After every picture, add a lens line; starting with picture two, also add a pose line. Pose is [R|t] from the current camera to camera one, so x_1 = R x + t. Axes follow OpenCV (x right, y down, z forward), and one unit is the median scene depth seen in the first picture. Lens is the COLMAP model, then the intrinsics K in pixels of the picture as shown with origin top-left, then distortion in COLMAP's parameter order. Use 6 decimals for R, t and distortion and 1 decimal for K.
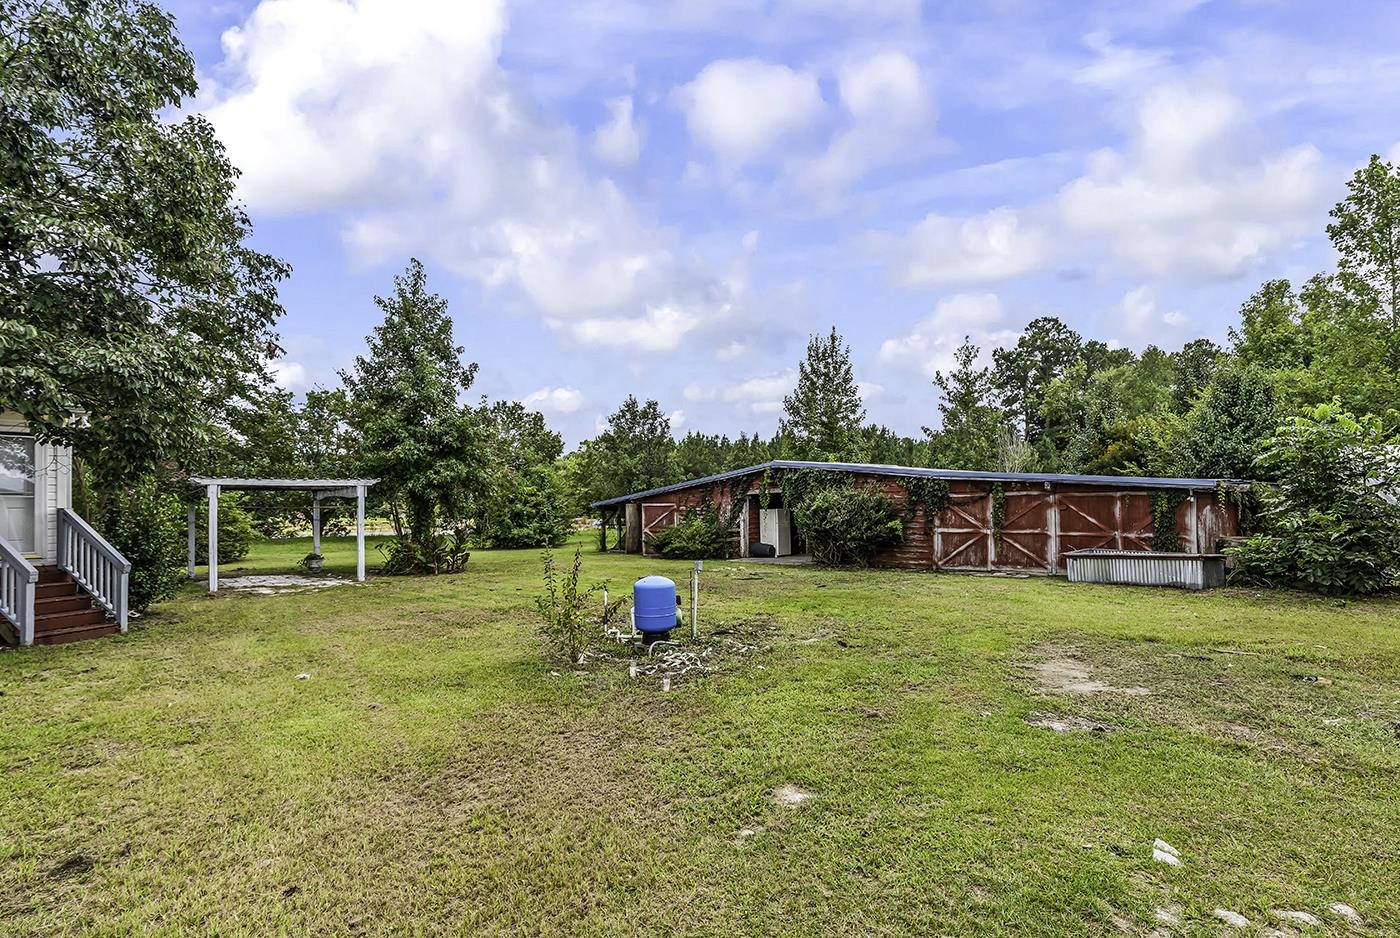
lens RADIAL K [[695.8, 0, 683.1], [0, 695.8, 473.8], [0, 0, 1]] dist [0.004169, -0.000434]
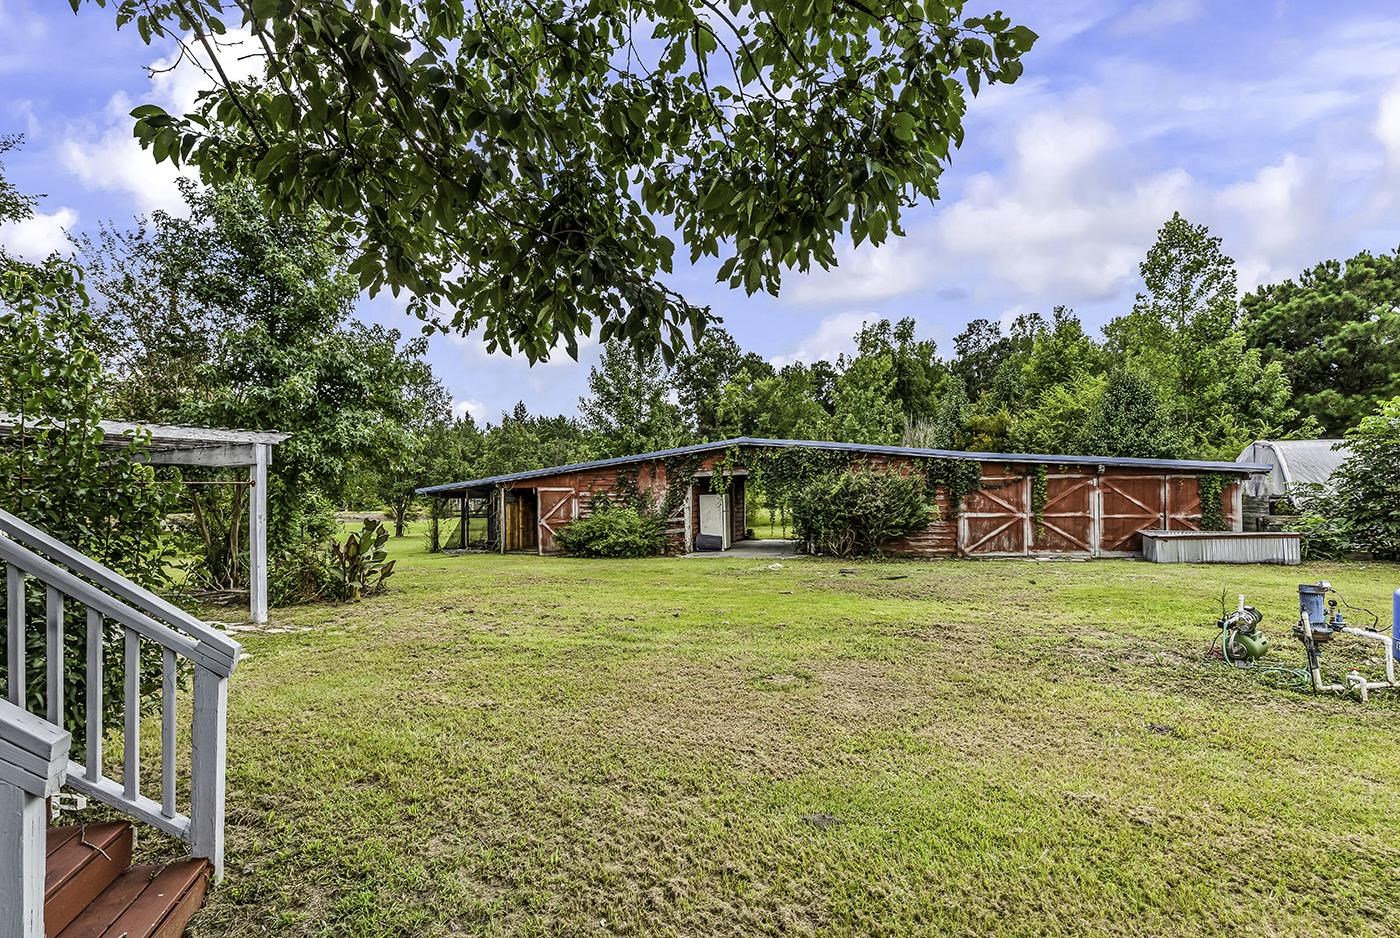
lens RADIAL K [[695.8, 0, 683.1], [0, 695.8, 473.8], [0, 0, 1]] dist [0.004169, -0.000434]
pose [[0.875978, 0.017092, 0.482048, -0.401914], [-0.022392, 0.999736, 0.005243, 0.027749], [-0.481831, -0.015387, 0.876129, 0.346198]]
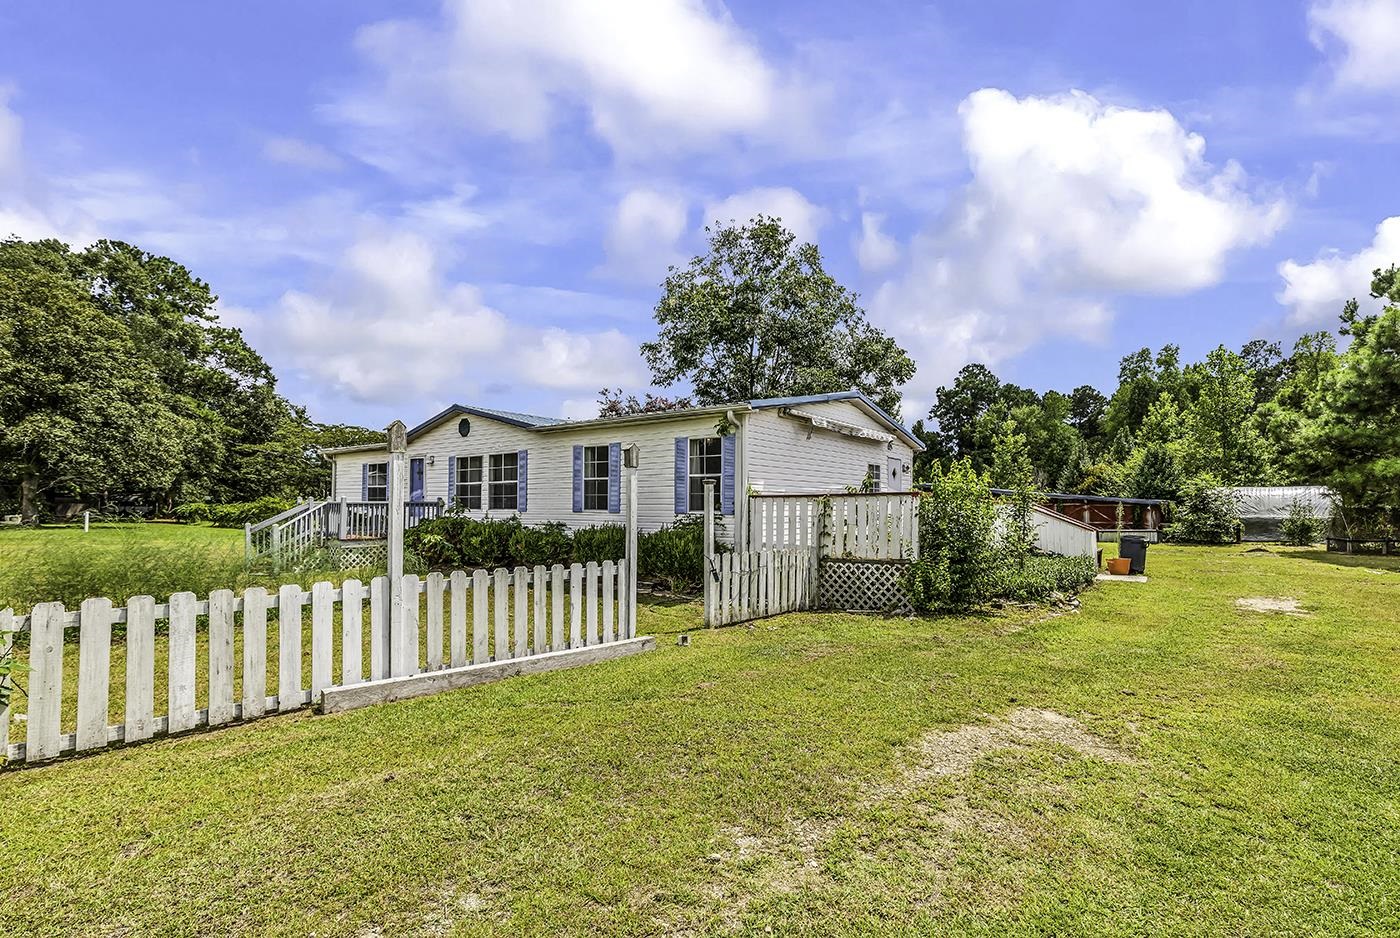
lens RADIAL K [[631.0, 0, 700.0], [0, 631.0, 469.0], [0, 0, 1]] dist [0.004256, 0.000025]
pose [[0.993508, 0.025844, 0.110784, -0.776372], [-0.024644, 0.999622, -0.012190, -0.025799], [-0.111057, 0.009381, 0.993770, -0.731837]]
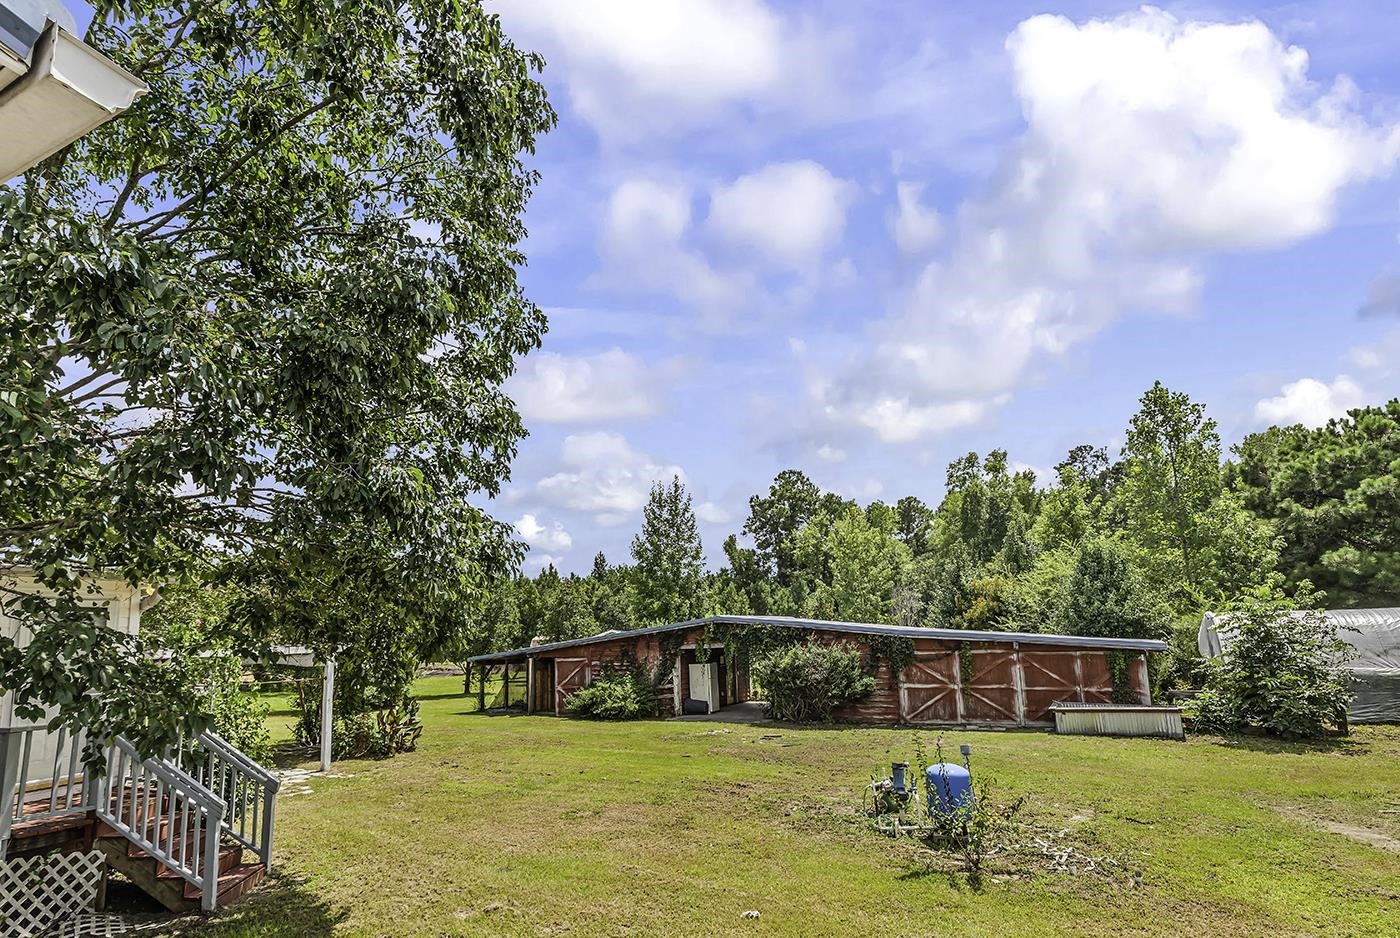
lens RADIAL K [[720.2, 0, 636.3], [0, 720.2, 515.2], [0, 0, 1]] dist [0.013452, -0.000650]
pose [[0.953798, 0.041830, 0.297524, -0.347262], [-0.002684, 0.991408, -0.130780, -0.030550], [-0.300438, 0.123939, 0.945715, 0.045921]]
